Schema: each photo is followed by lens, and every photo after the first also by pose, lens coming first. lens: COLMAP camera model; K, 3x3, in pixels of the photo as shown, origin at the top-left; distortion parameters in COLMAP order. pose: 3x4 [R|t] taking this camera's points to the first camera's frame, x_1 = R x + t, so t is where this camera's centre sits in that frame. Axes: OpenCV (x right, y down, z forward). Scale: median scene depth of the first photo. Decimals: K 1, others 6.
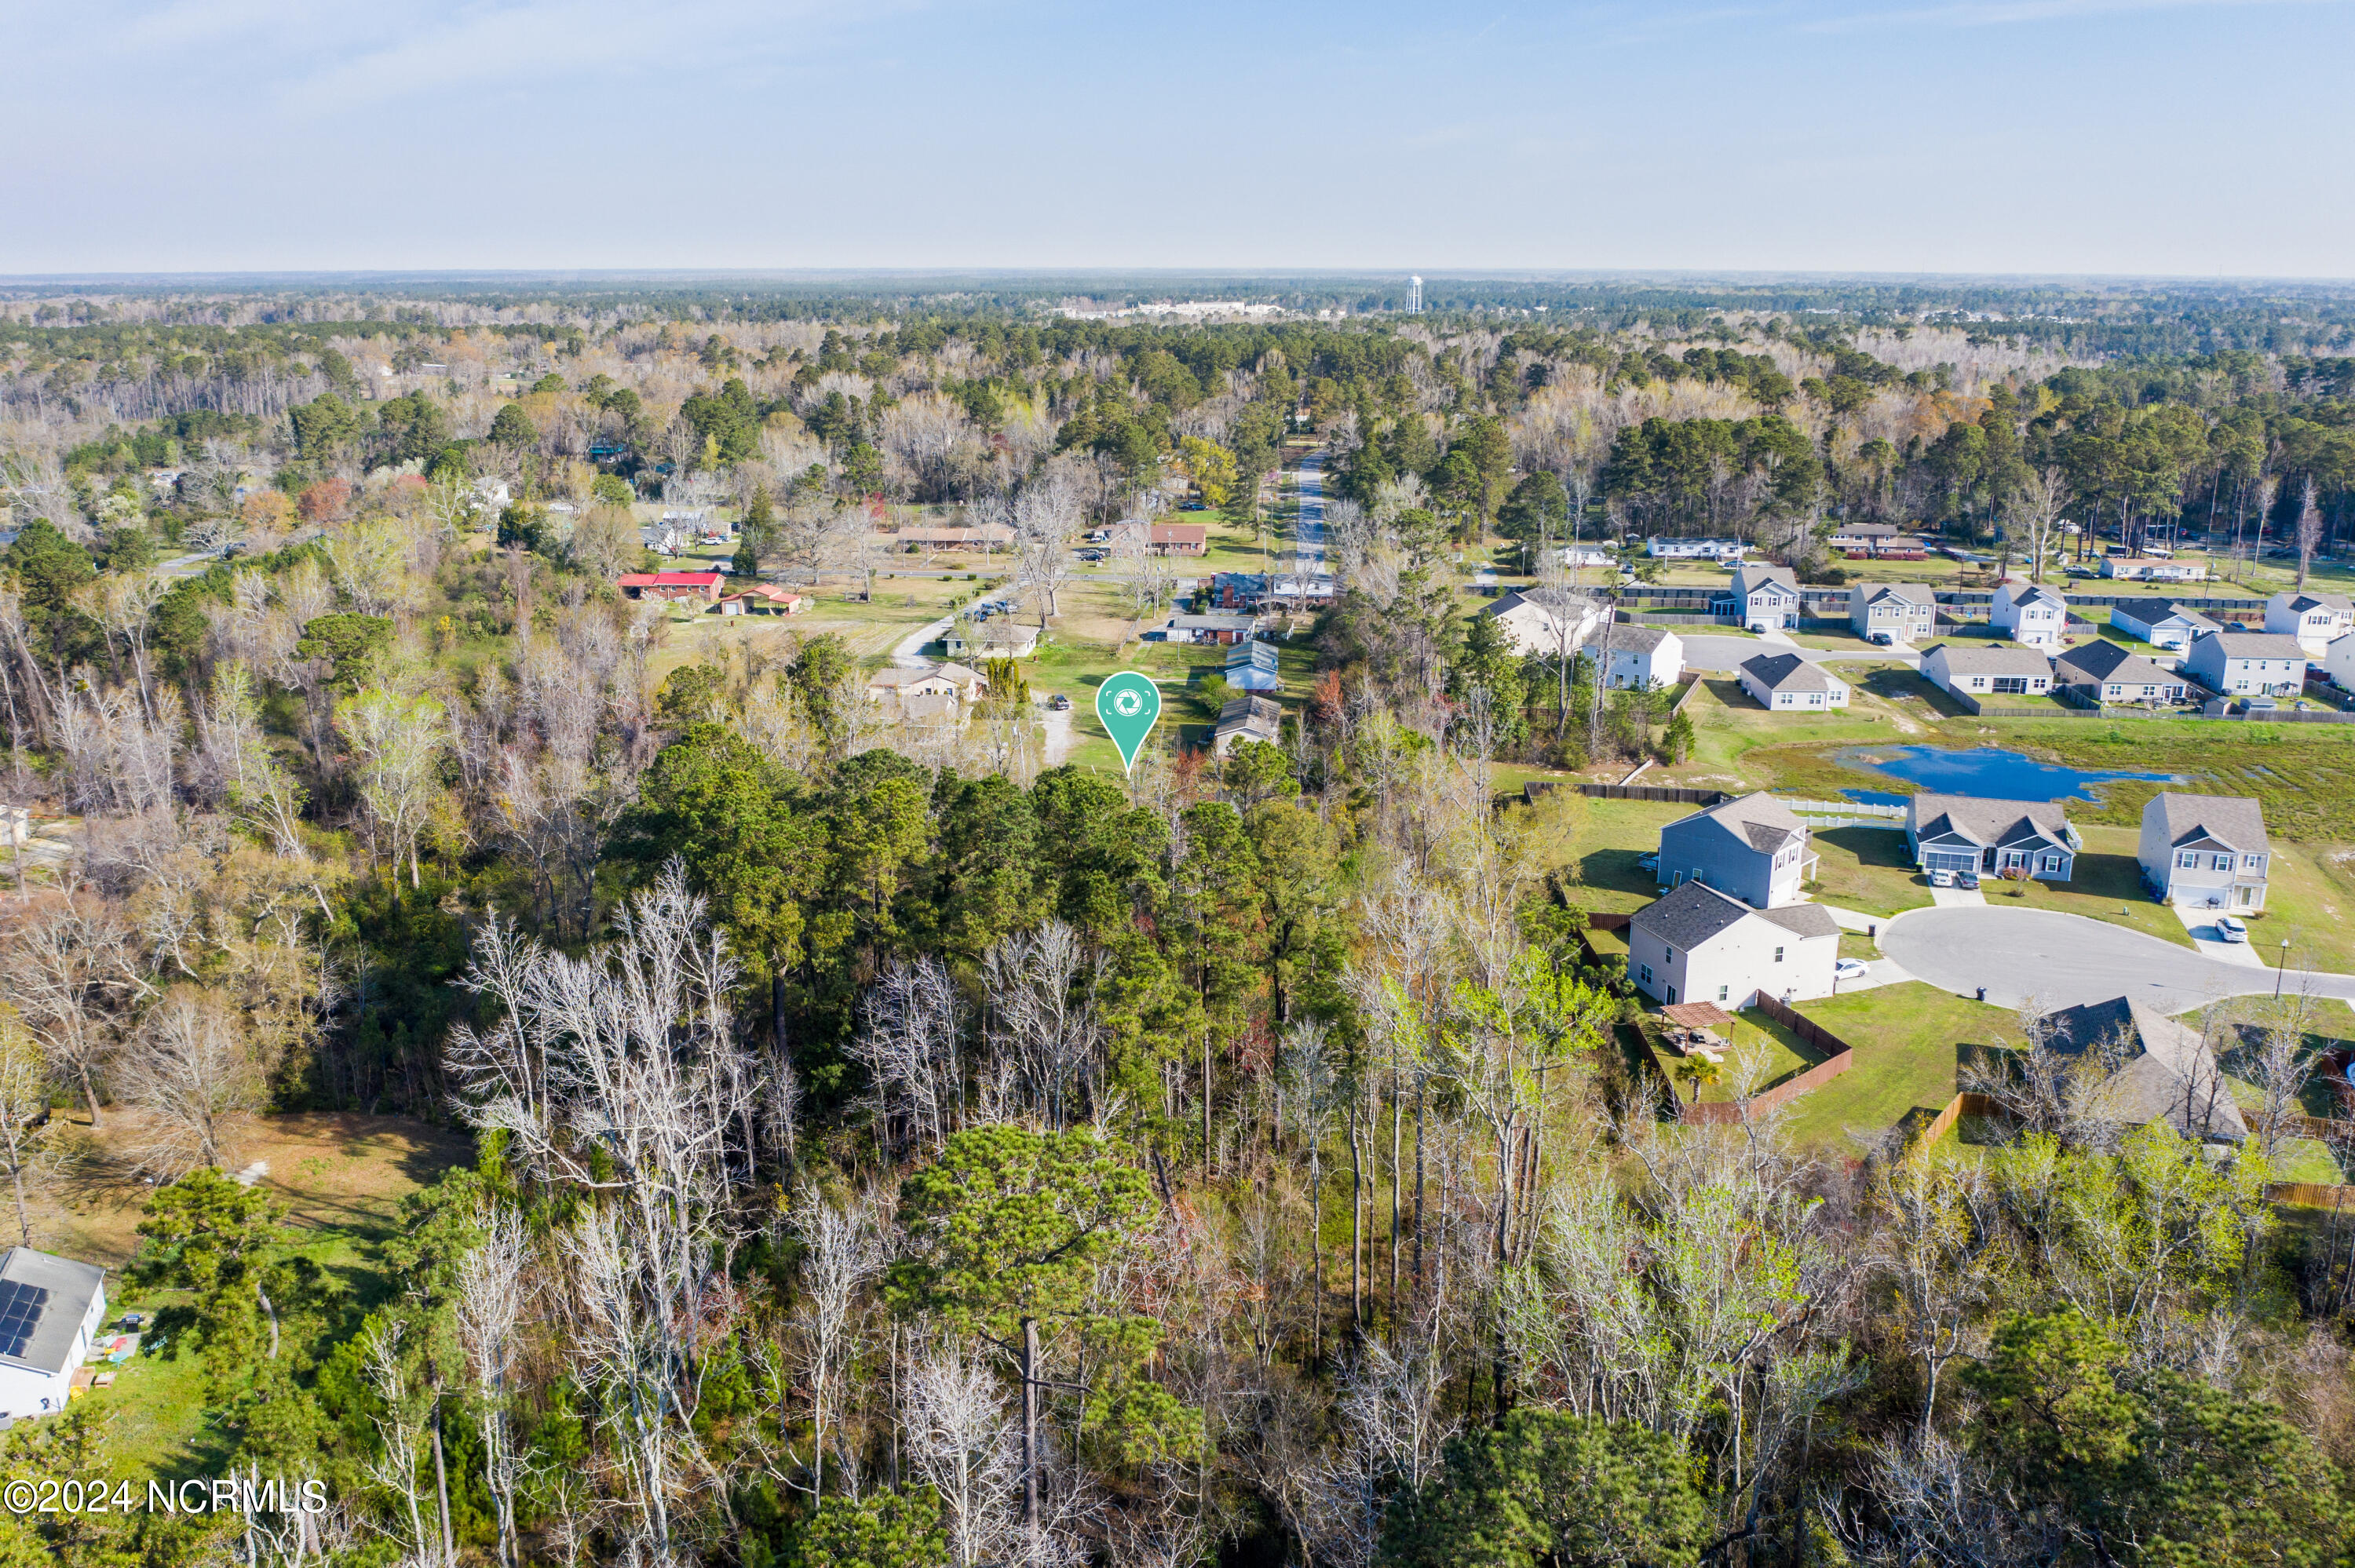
lens RADIAL K [[1832.9, 0, 1177.5], [0, 1832.9, 784.0], [0, 0, 1]] dist [-0.065350, -0.001365]
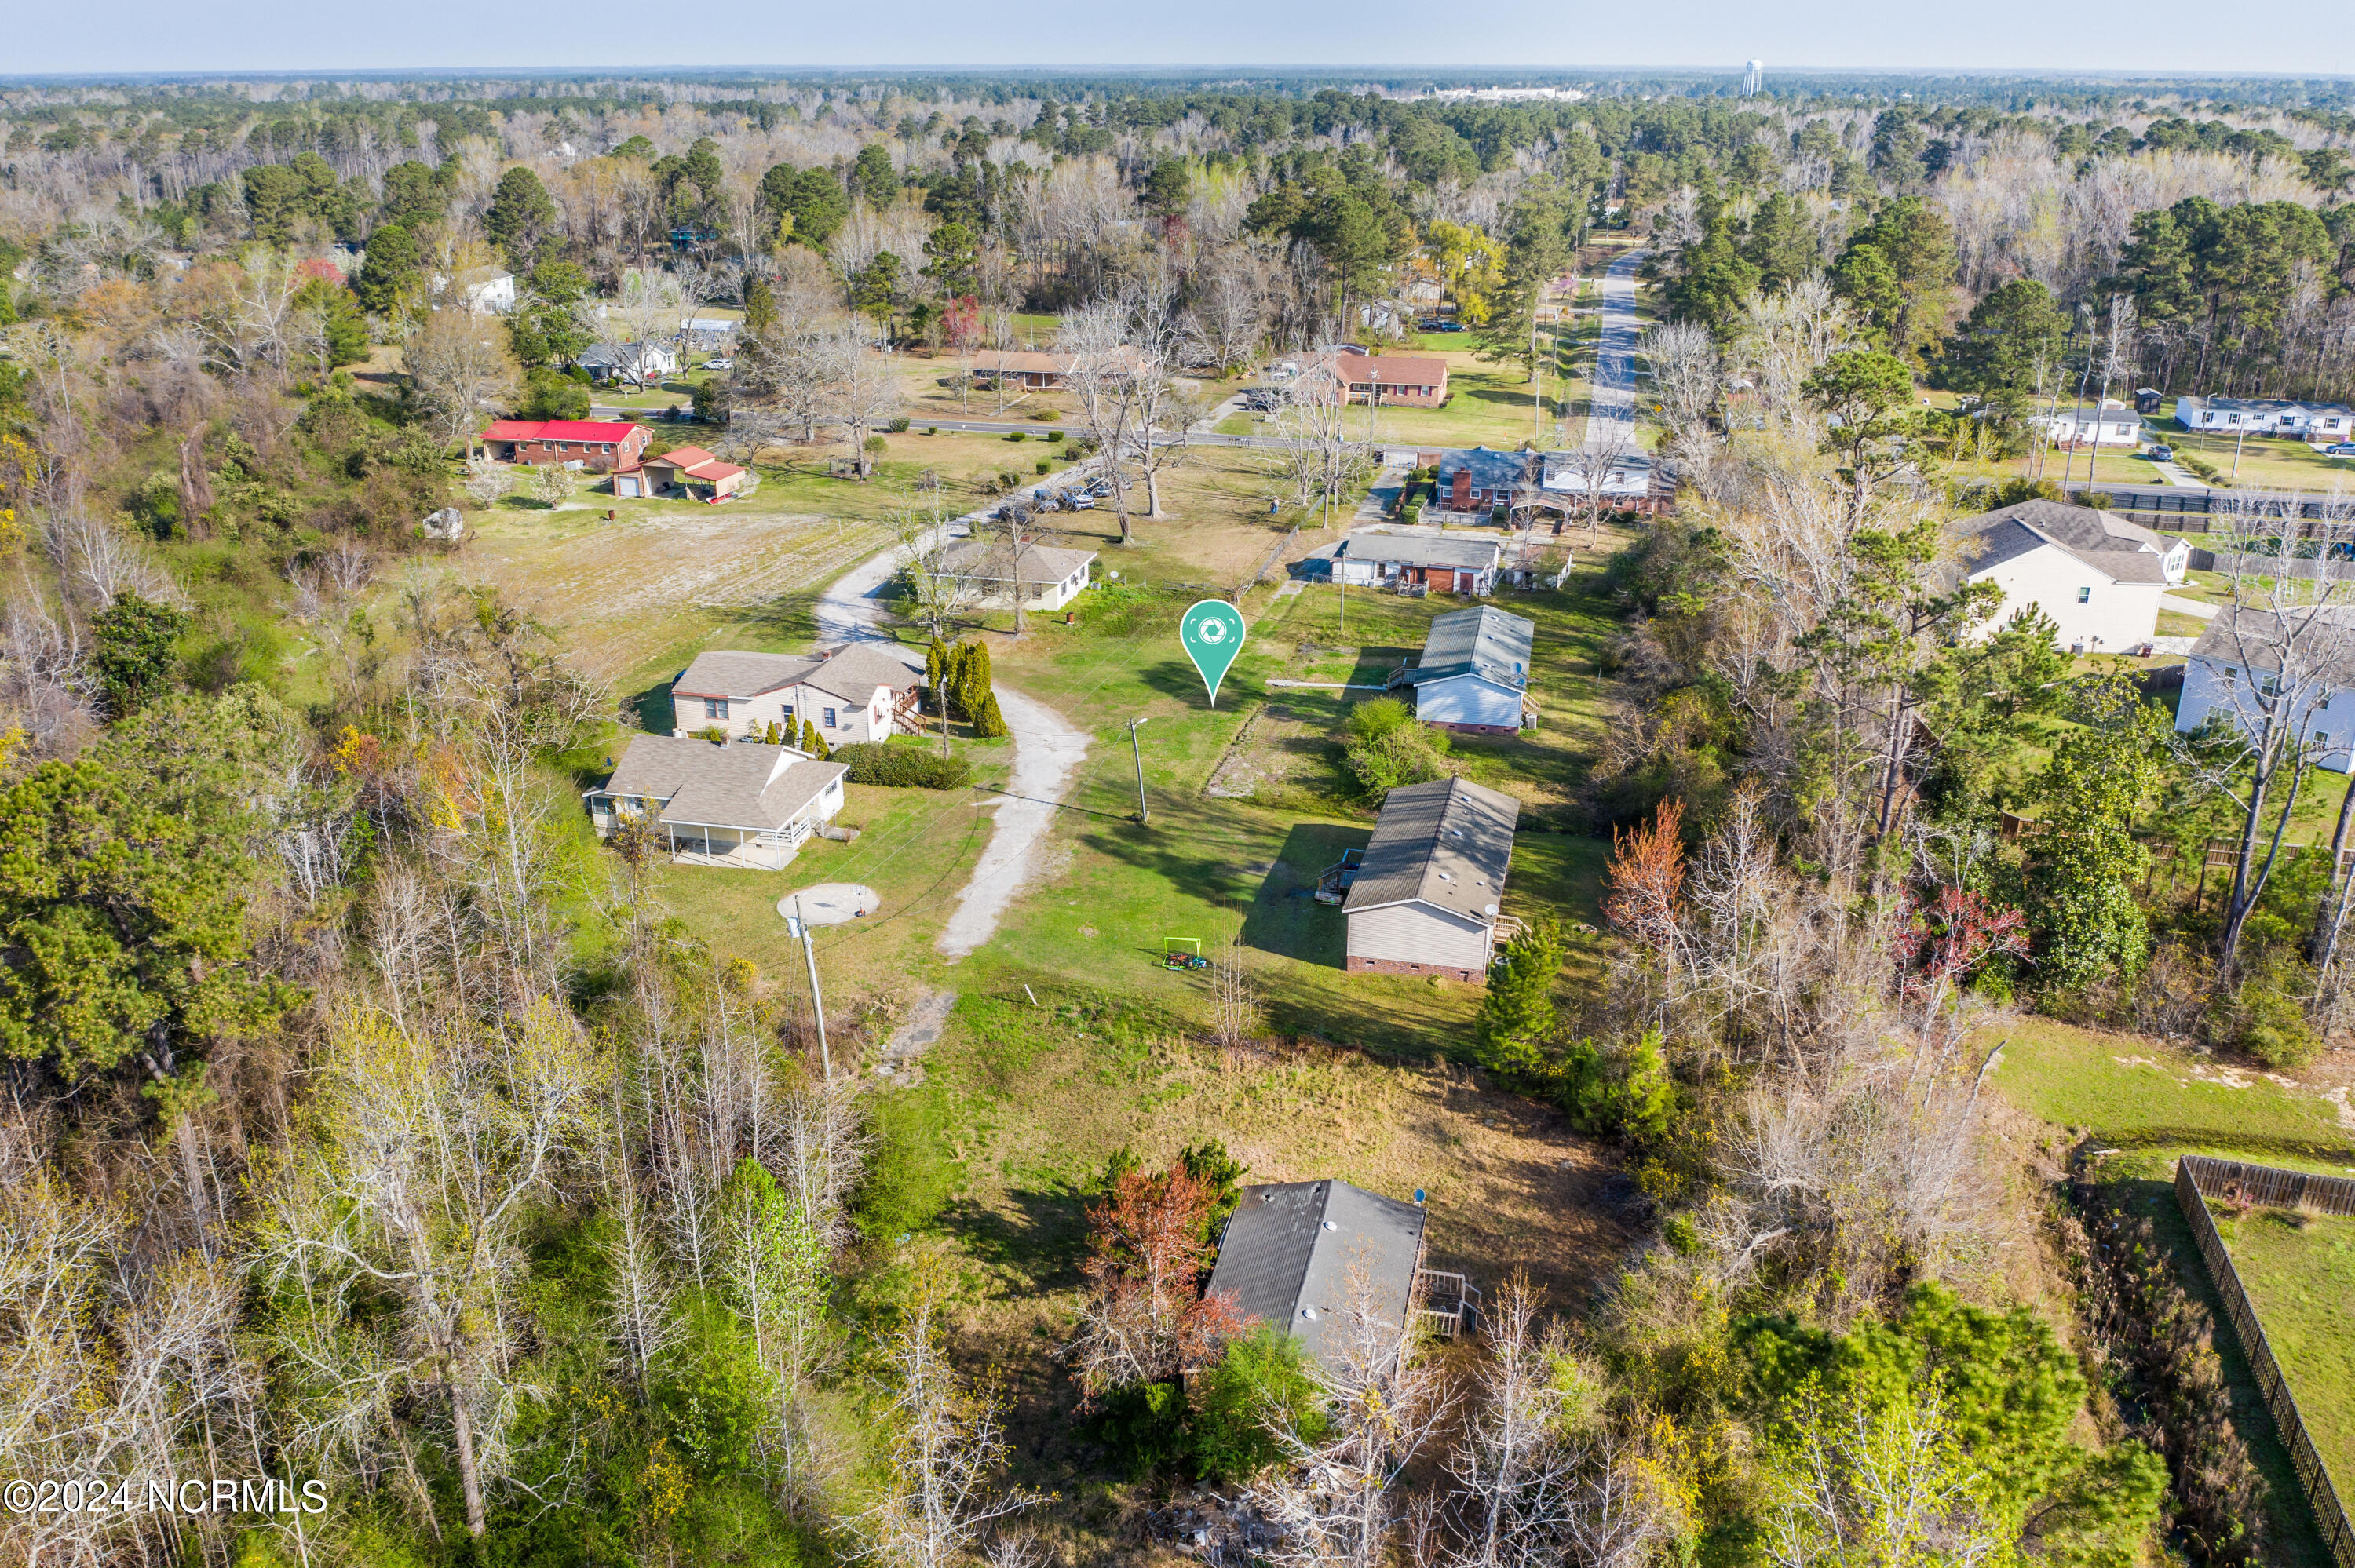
lens RADIAL K [[1825.9, 0, 1177.5], [0, 1825.9, 784.0], [0, 0, 1]] dist [-0.039586, 0.001072]
pose [[0.987309, 0.056366, -0.148473, 0.024023], [-0.041201, 0.993796, 0.103307, -0.053424], [0.153374, -0.095879, 0.983506, 0.336031]]
